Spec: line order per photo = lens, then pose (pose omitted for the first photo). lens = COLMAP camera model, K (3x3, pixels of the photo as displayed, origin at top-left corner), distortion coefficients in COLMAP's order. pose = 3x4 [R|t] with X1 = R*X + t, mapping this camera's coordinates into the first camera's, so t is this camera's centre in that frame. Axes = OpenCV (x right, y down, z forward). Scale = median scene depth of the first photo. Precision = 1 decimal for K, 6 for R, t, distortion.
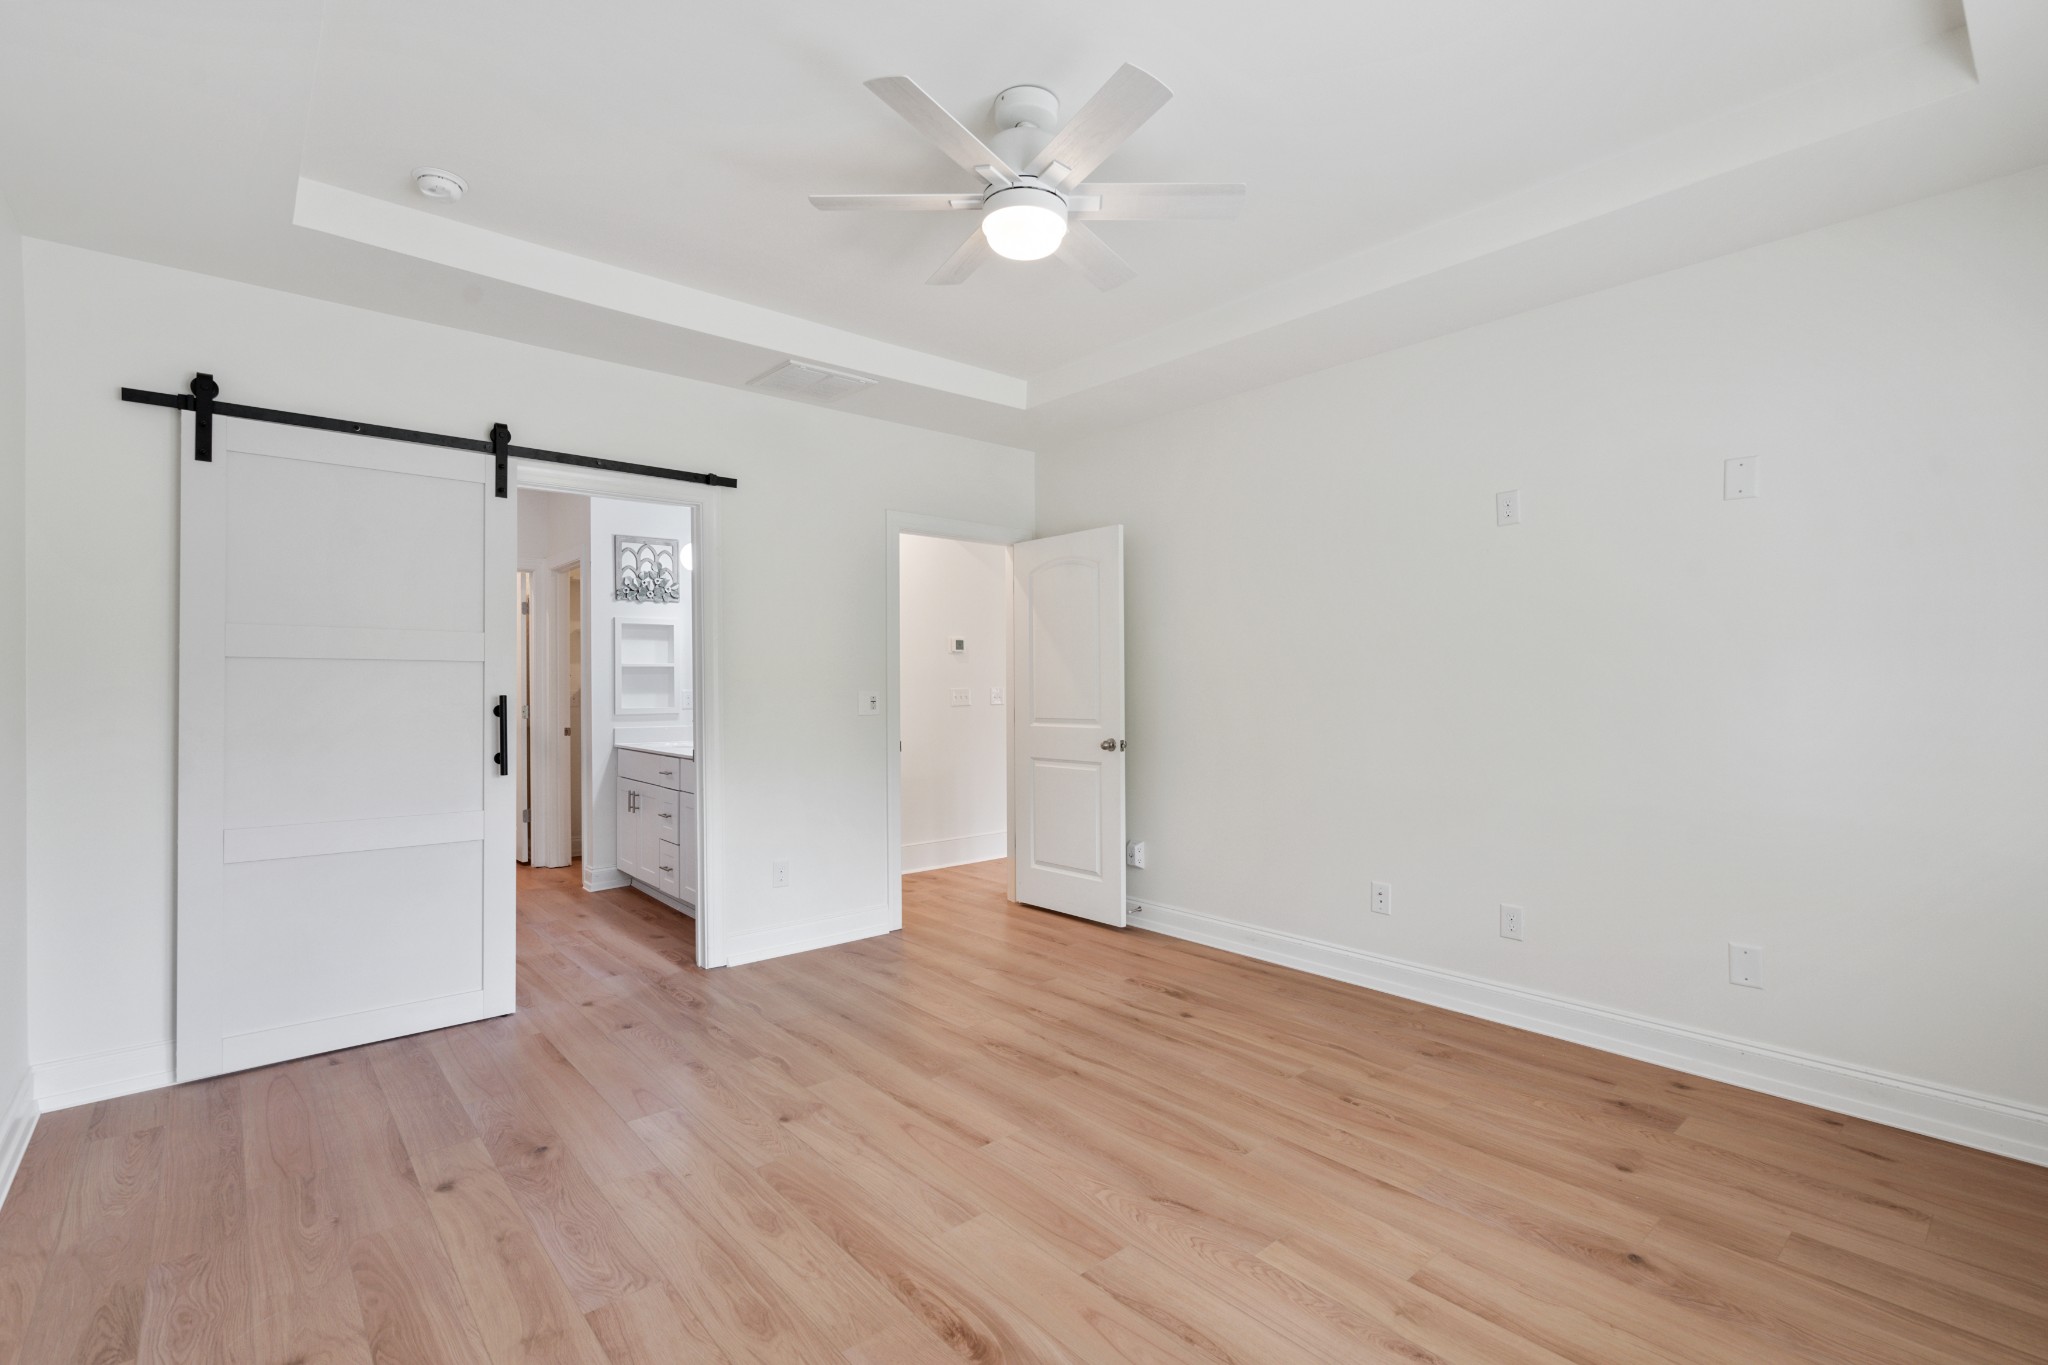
lens RADIAL K [[939.6, 0, 1040.2], [0, 939.6, 677.0], [0, 0, 1]] dist [0.005856, -0.000599]
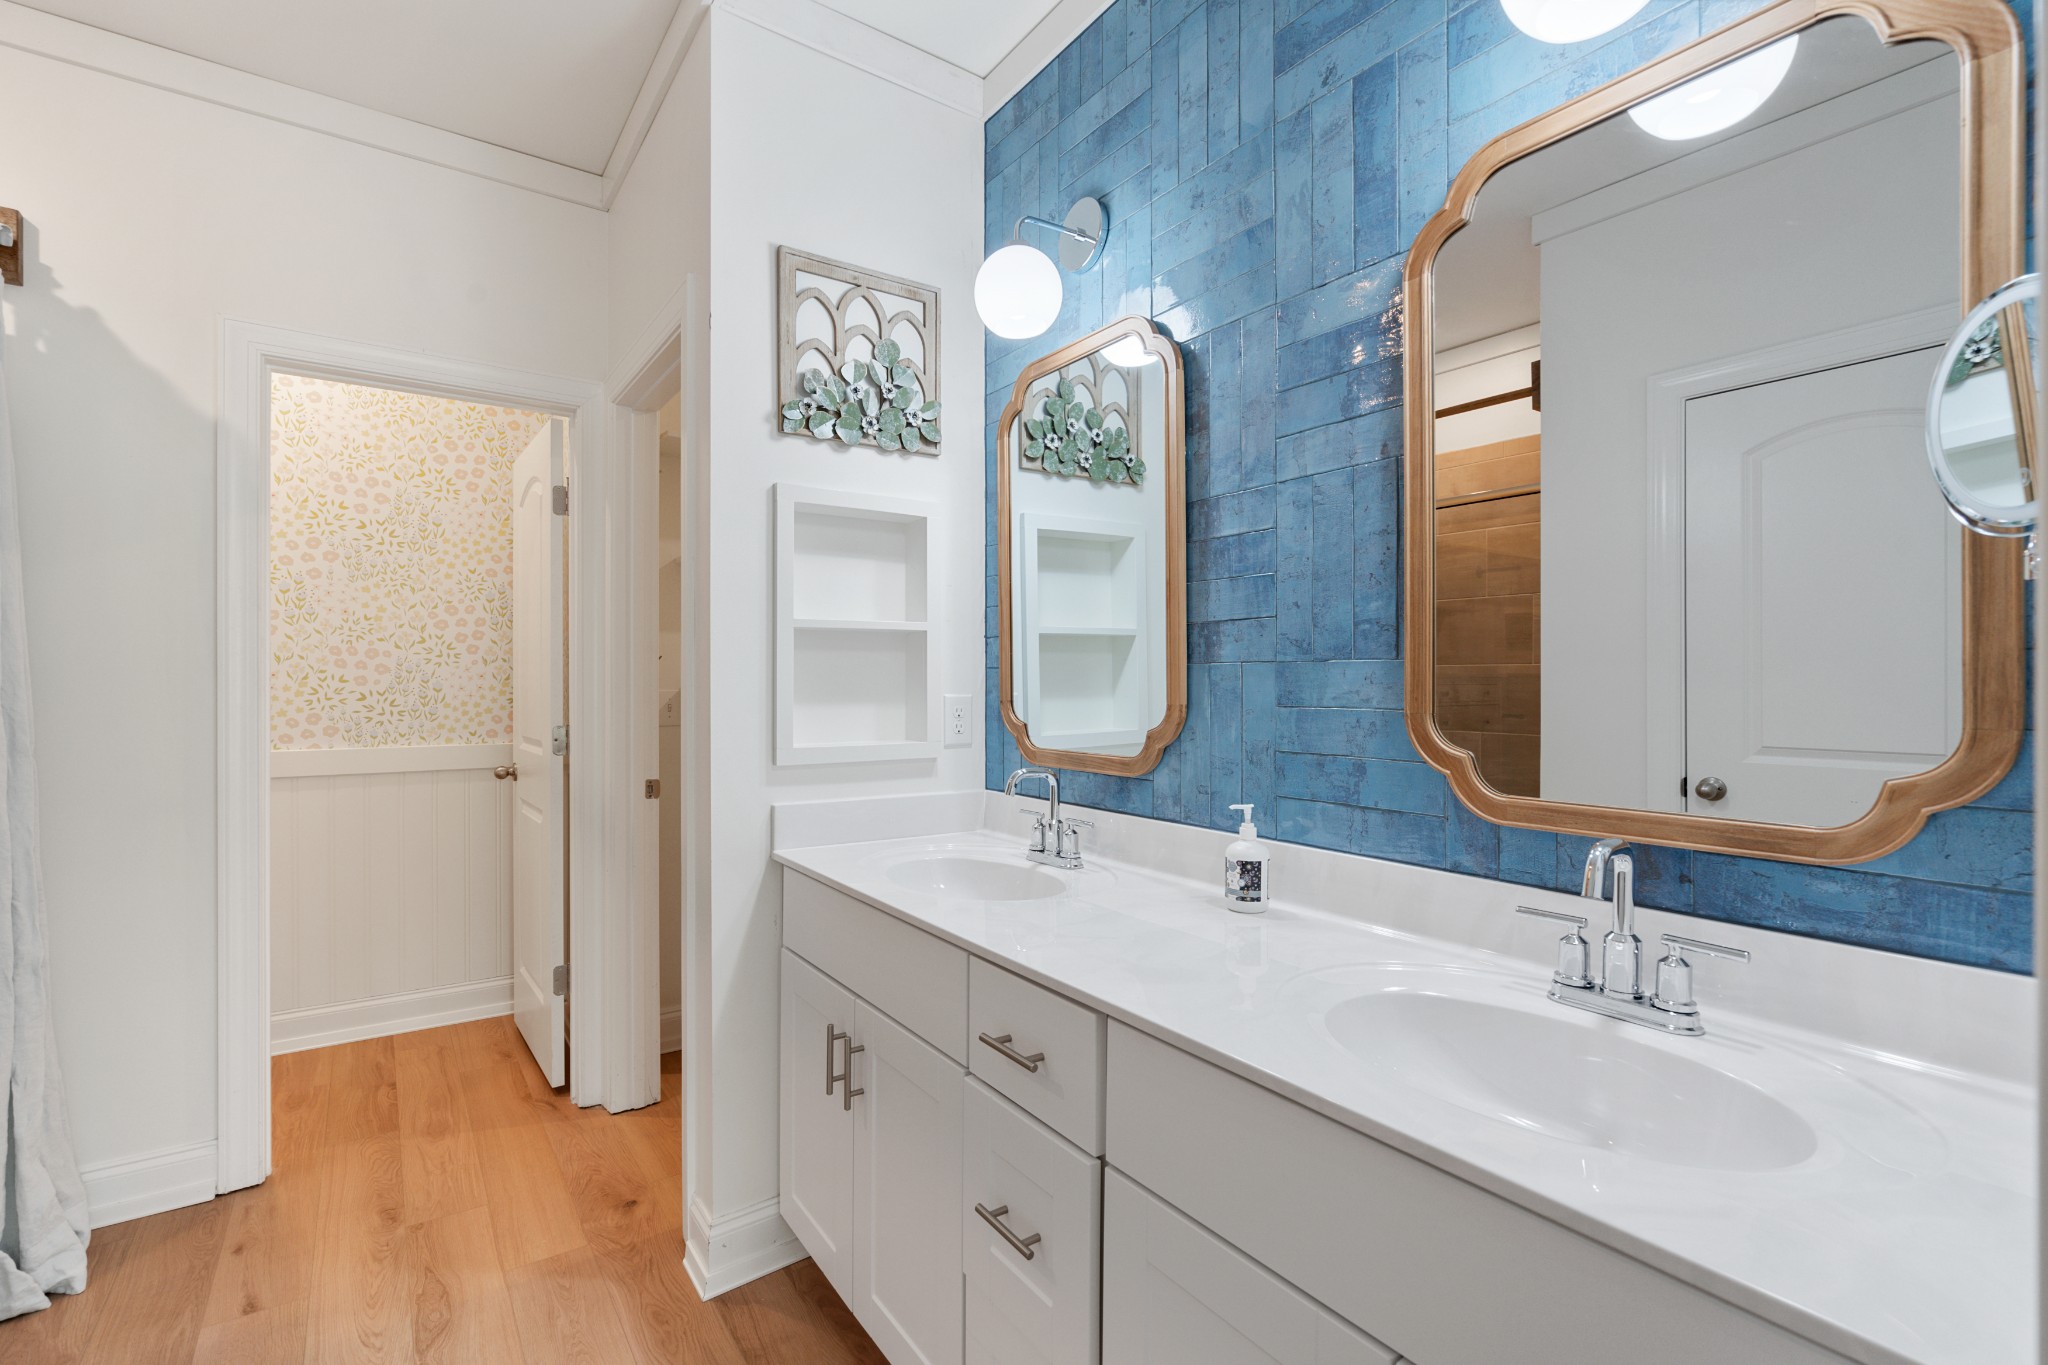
lens RADIAL K [[939.6, 0, 1000.5], [0, 939.6, 693.7], [0, 0, 1]] dist [0.005856, -0.000599]
pose [[0.992445, 0.012575, -0.122041, -0.318530], [-0.012036, 0.999914, 0.005152, 0.010887], [0.122095, -0.003644, 0.992512, 0.648366]]
